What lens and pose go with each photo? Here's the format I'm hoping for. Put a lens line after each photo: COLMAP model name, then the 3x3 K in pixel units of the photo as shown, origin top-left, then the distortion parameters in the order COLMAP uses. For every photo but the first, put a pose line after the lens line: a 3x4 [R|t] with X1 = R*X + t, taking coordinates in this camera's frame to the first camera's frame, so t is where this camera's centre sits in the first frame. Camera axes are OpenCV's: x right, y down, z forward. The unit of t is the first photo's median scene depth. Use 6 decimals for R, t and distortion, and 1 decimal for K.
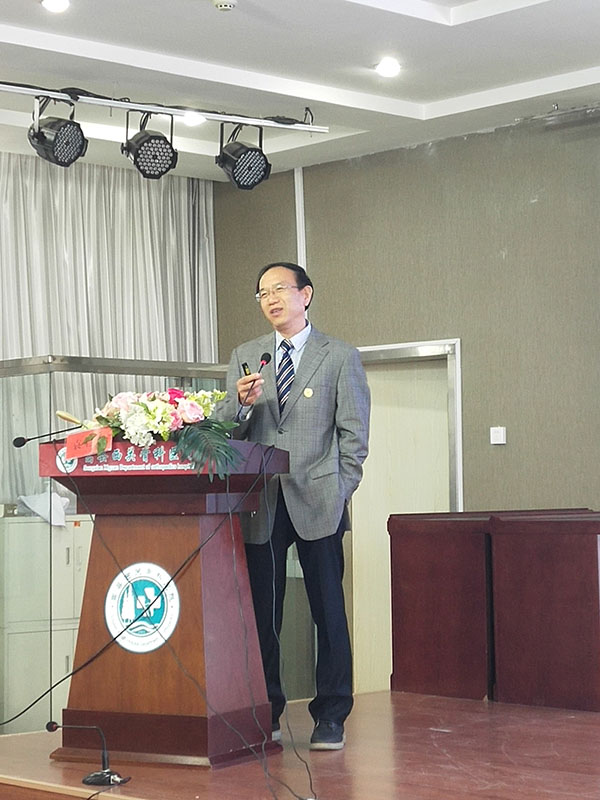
lens RADIAL K [[1810.1, 0, 300.0], [0, 1810.1, 400.0], [0, 0, 1]] dist [0.045512, 0.159365]
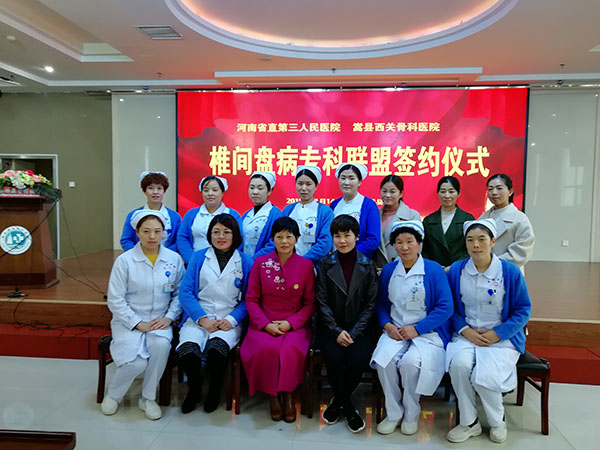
lens RADIAL K [[480.3, 0, 300.0], [0, 480.3, 225.0], [0, 0, 1]] dist [0.001536, 0.005715]
pose [[0.754200, -0.015633, 0.656459, -0.262477], [-0.054726, 0.994742, 0.086563, -0.009821], [-0.654360, -0.101211, 0.749379, 0.061013]]
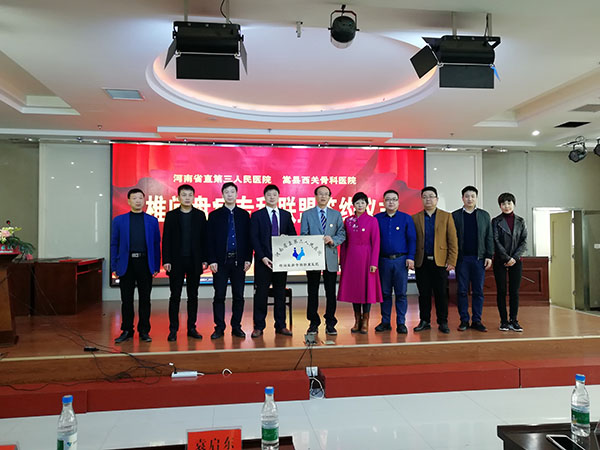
lens RADIAL K [[475.7, 0, 294.8], [0, 475.7, 225.5], [0, 0, 1]] dist [0.003005, 0.007420]
pose [[0.574224, 0.030574, 0.818127, -0.446723], [-0.044697, 0.998983, -0.005961, -0.023964], [-0.817477, -0.033145, 0.575007, 0.111355]]
